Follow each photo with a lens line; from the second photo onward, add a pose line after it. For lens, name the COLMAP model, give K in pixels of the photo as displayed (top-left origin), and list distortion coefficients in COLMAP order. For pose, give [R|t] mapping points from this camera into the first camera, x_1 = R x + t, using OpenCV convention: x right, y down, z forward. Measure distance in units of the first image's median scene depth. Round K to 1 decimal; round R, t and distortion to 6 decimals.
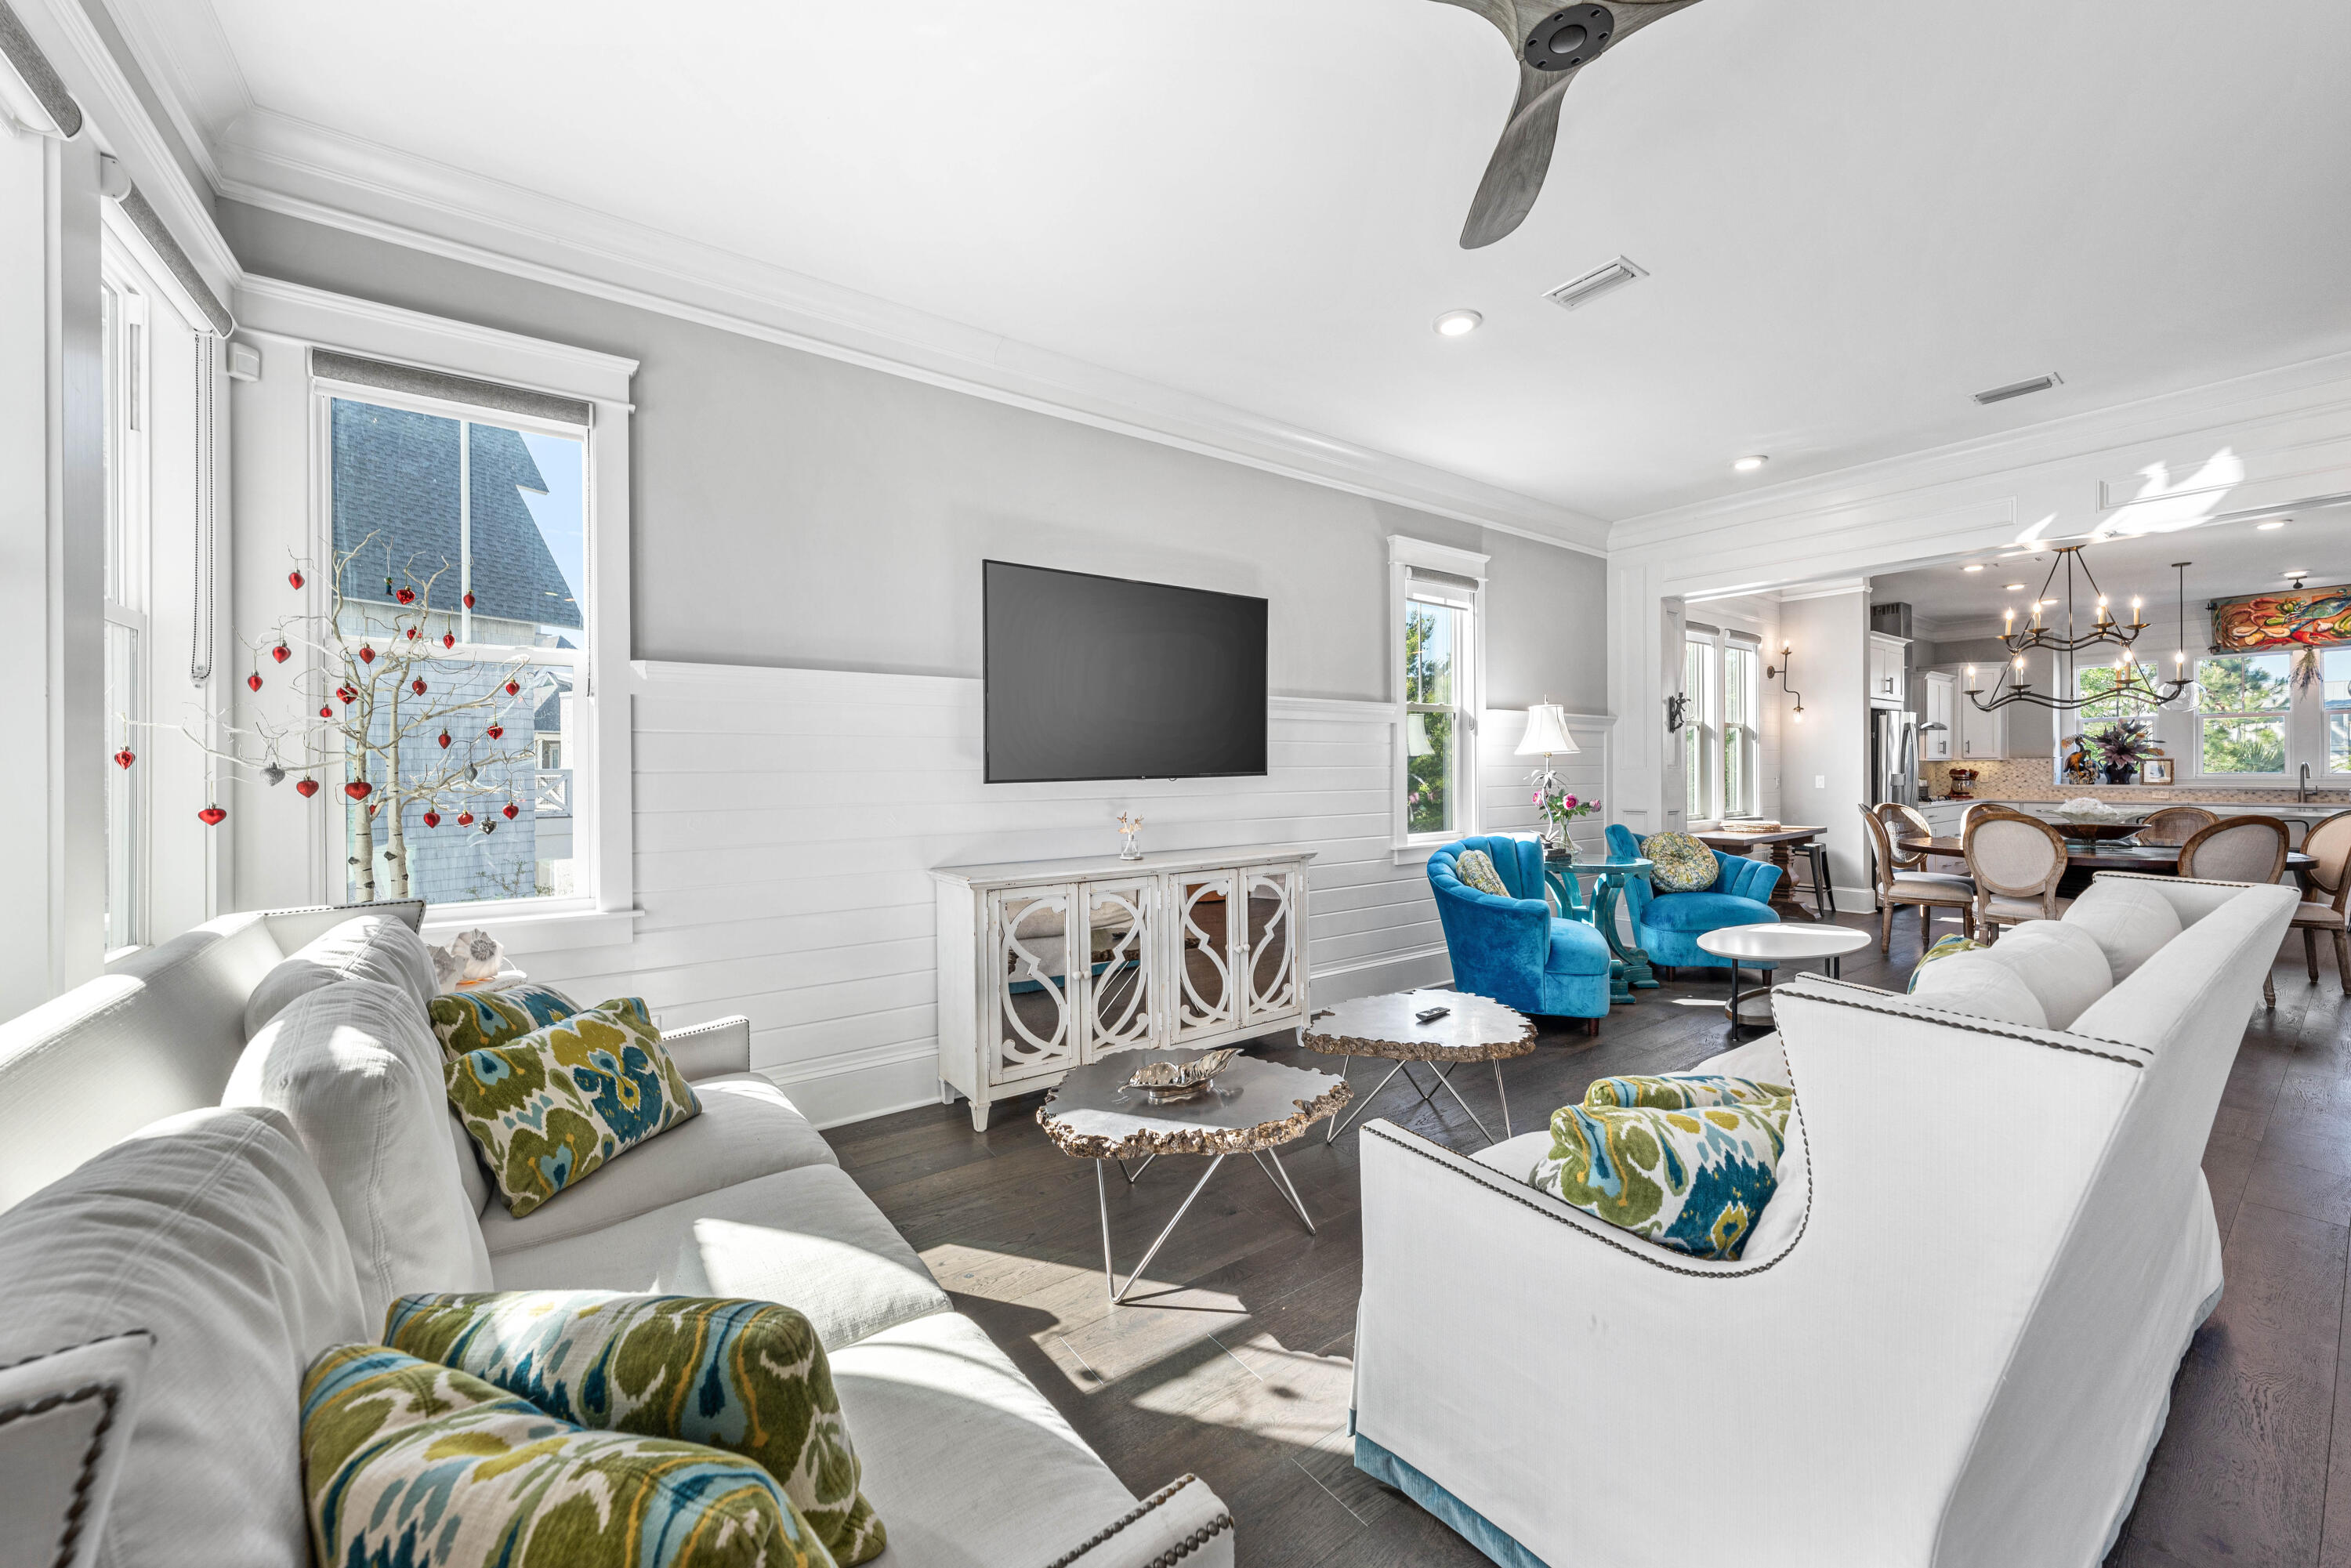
lens RADIAL K [[881.4, 0, 1190.0], [0, 881.4, 768.3], [0, 0, 1]] dist [-0.000687, -0.000107]
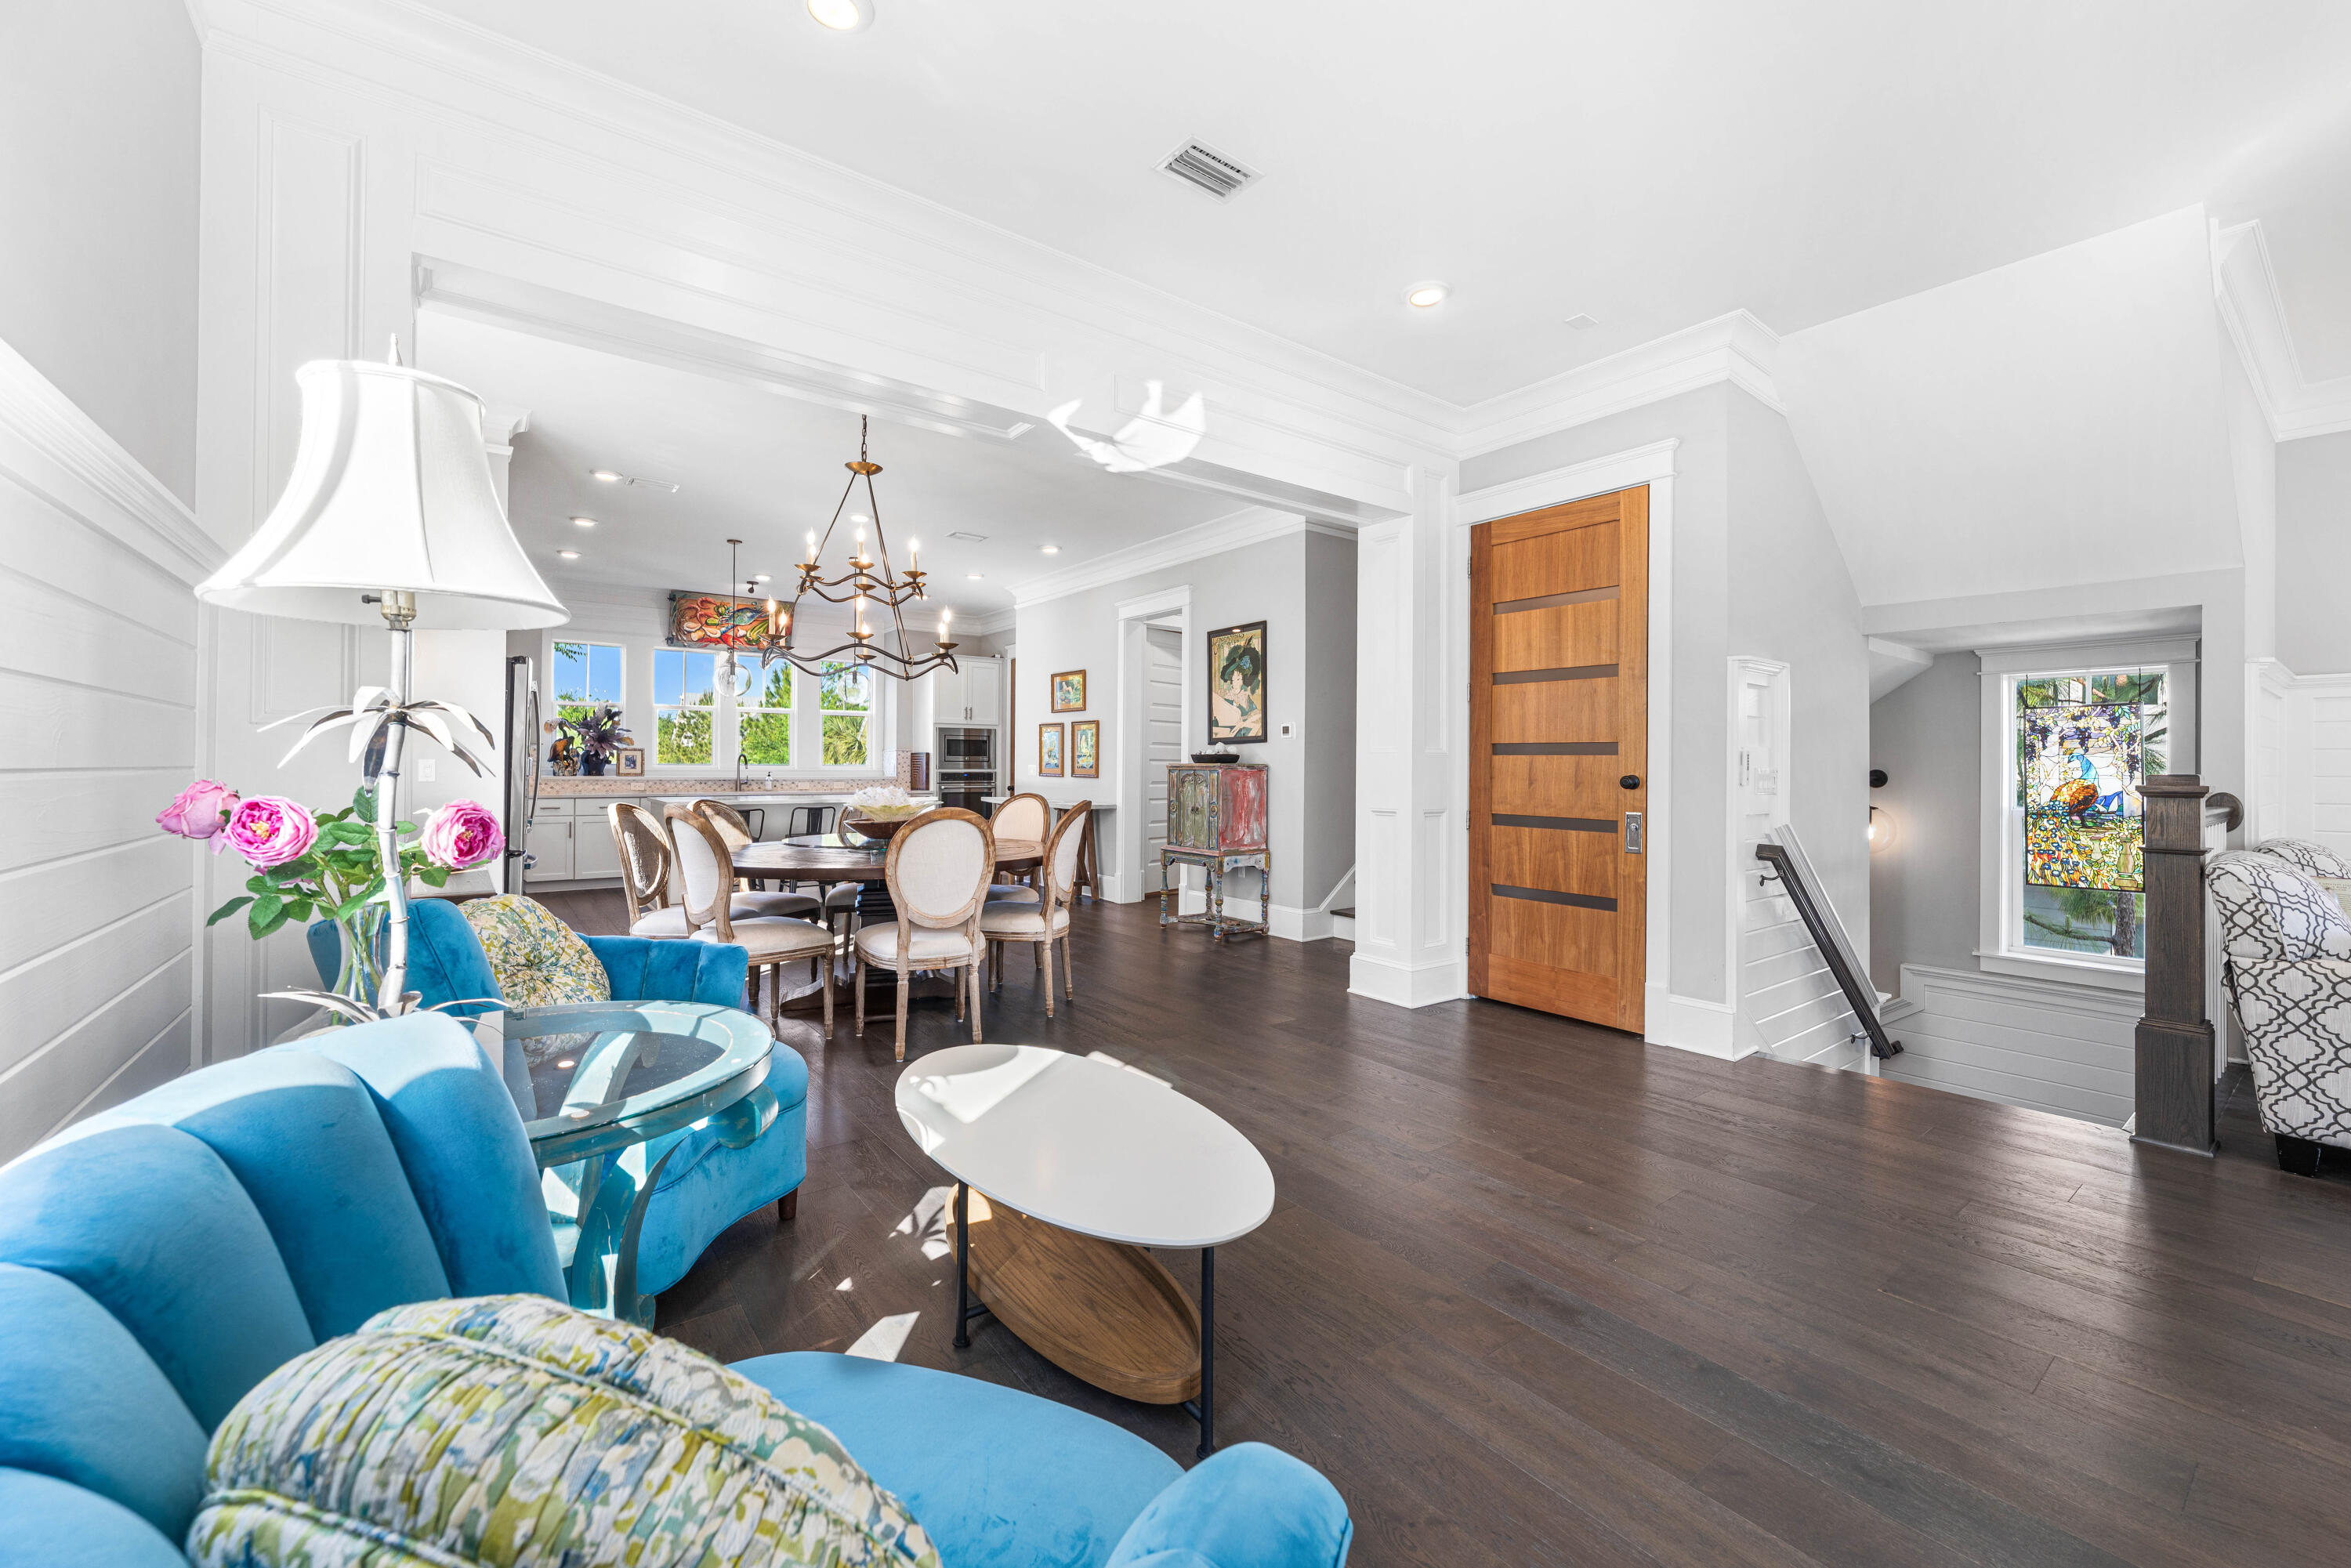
lens RADIAL K [[927.0, 0, 1178.6], [0, 927.0, 767.1], [0, 0, 1]] dist [-0.002072, 0.000110]
pose [[-0.006248, 0.000857, 0.999980, 0.187358], [0.000086, 1.000000, -0.000856, 0.021705], [-0.999980, 0.000081, -0.006248, 0.835203]]
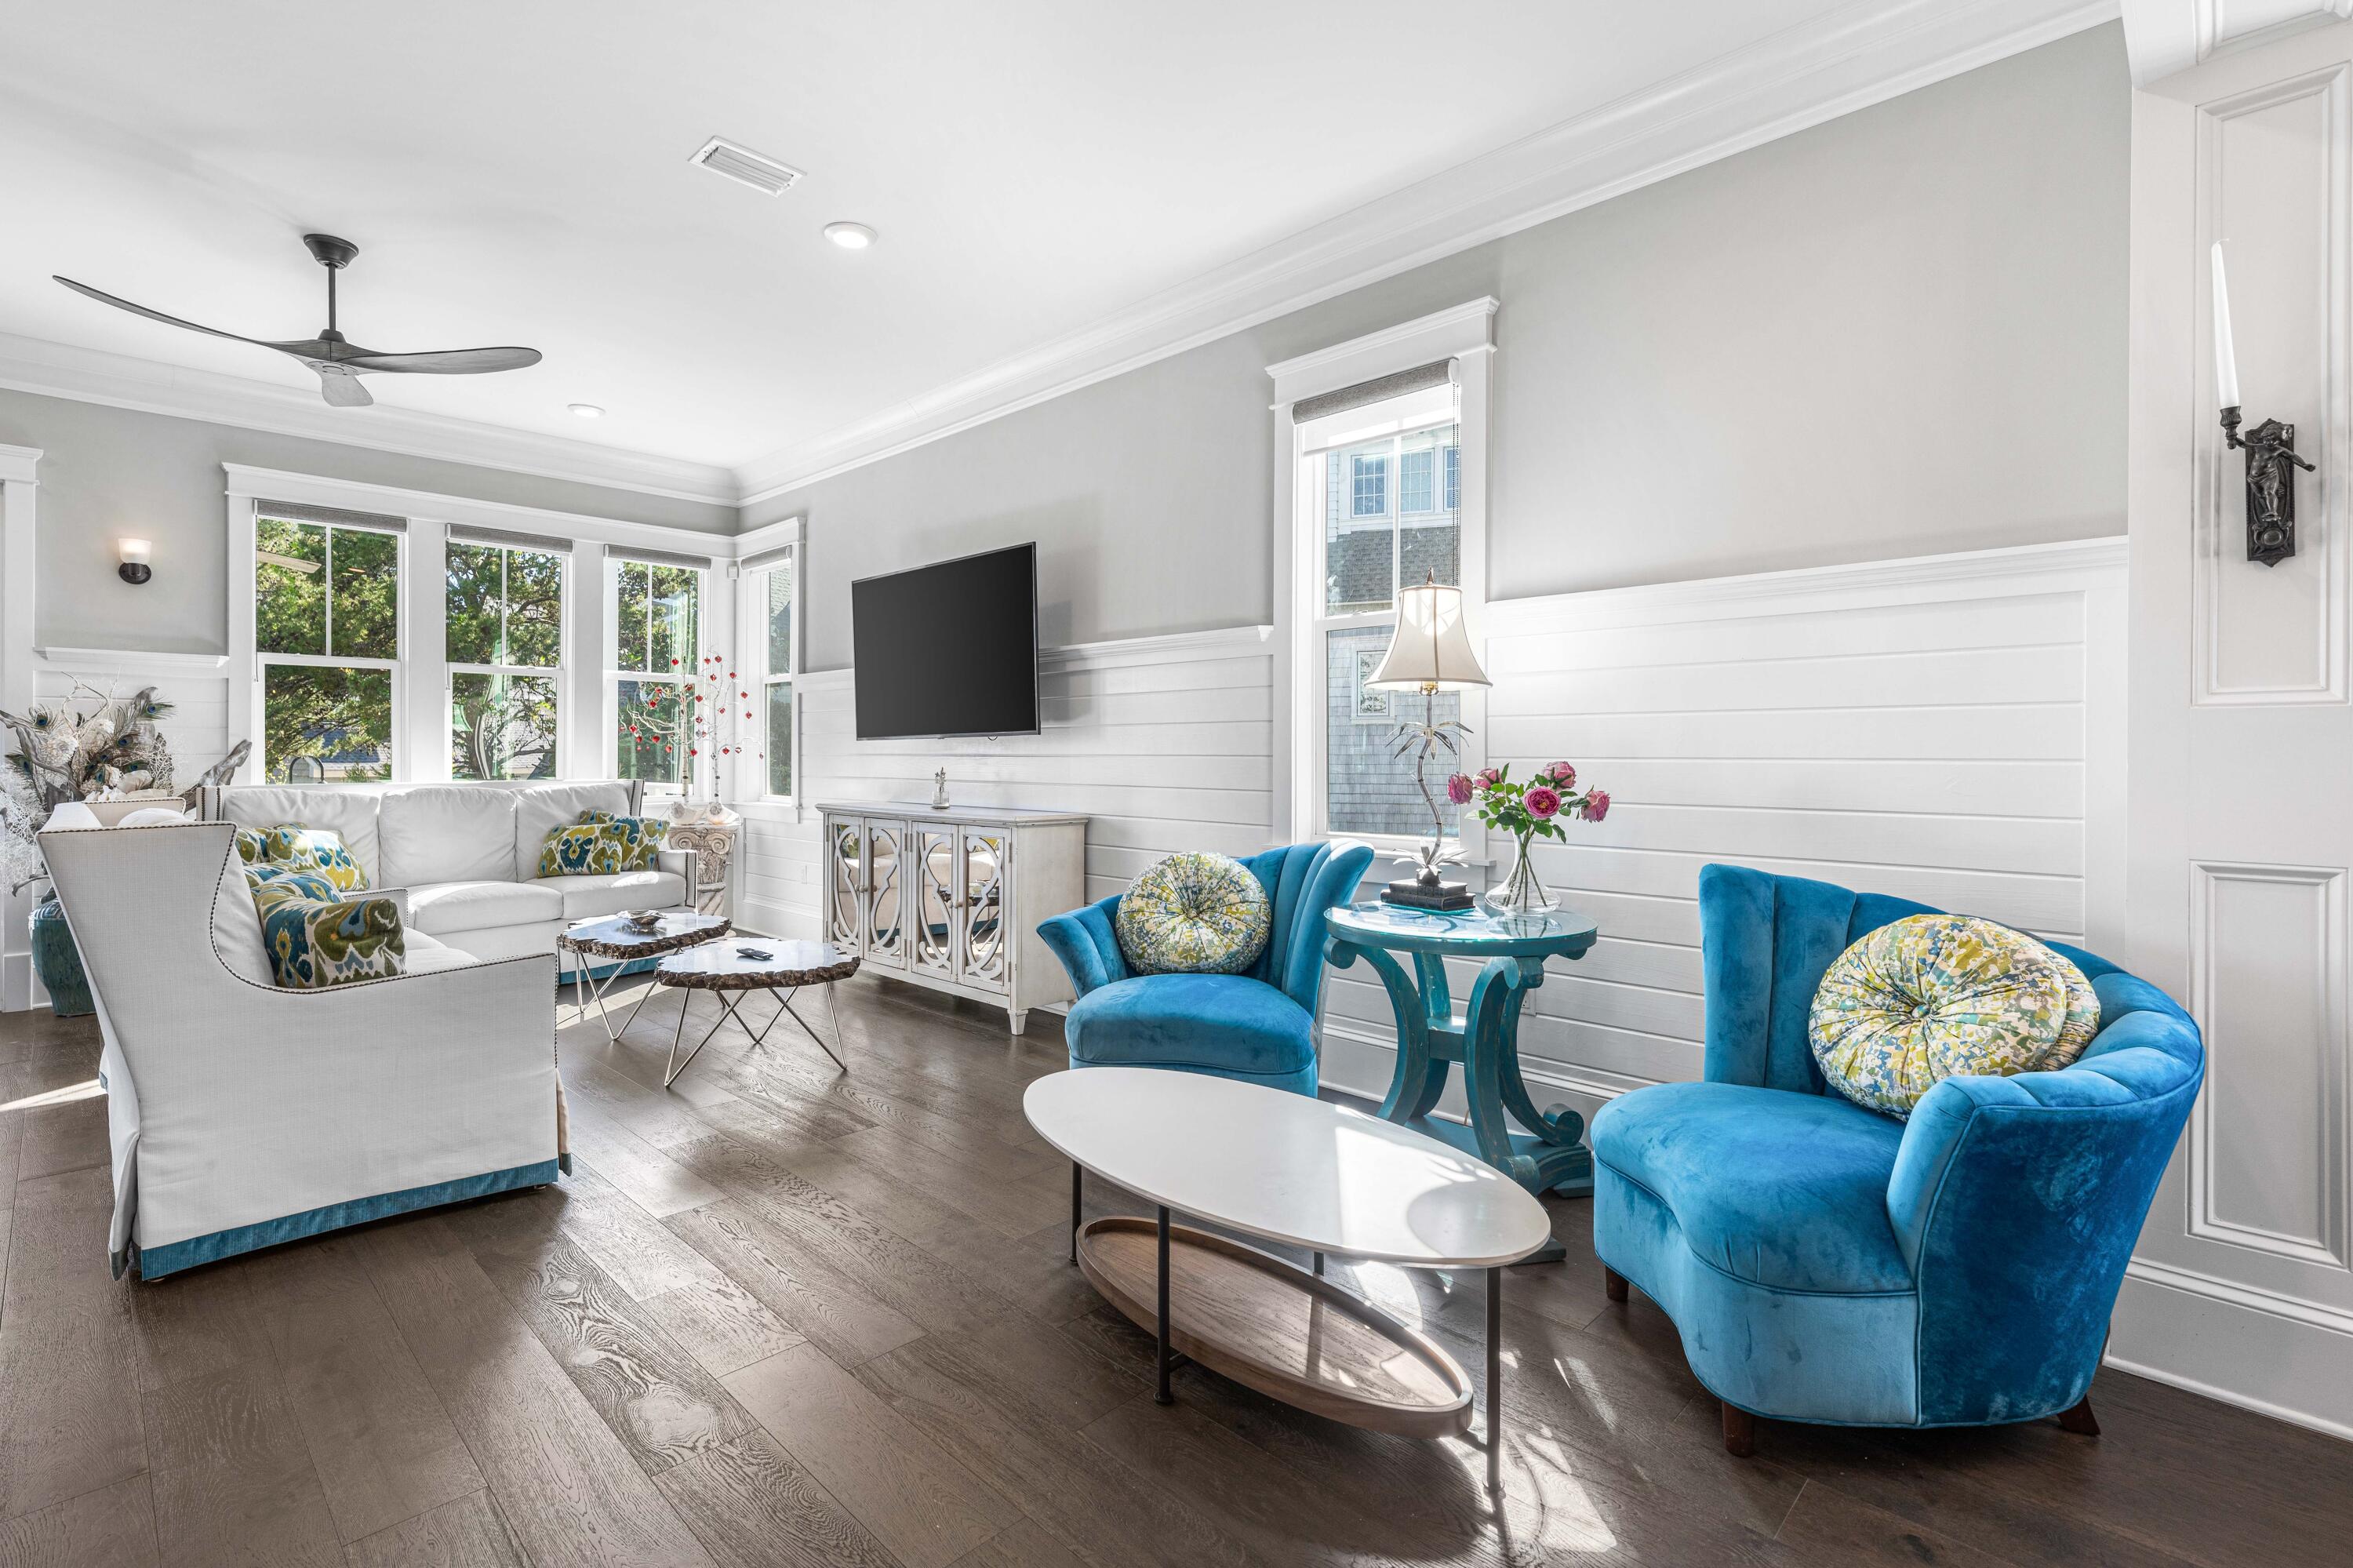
lens RADIAL K [[1075.9, 0, 1166.0], [0, 1075.9, 755.9], [0, 0, 1]] dist [0.003328, -0.001929]
pose [[0.165110, 0.002309, -0.986272, 0.999074], [-0.007057, 0.999974, 0.001160, 0.024330], [0.986250, 0.006769, 0.165122, 0.784093]]
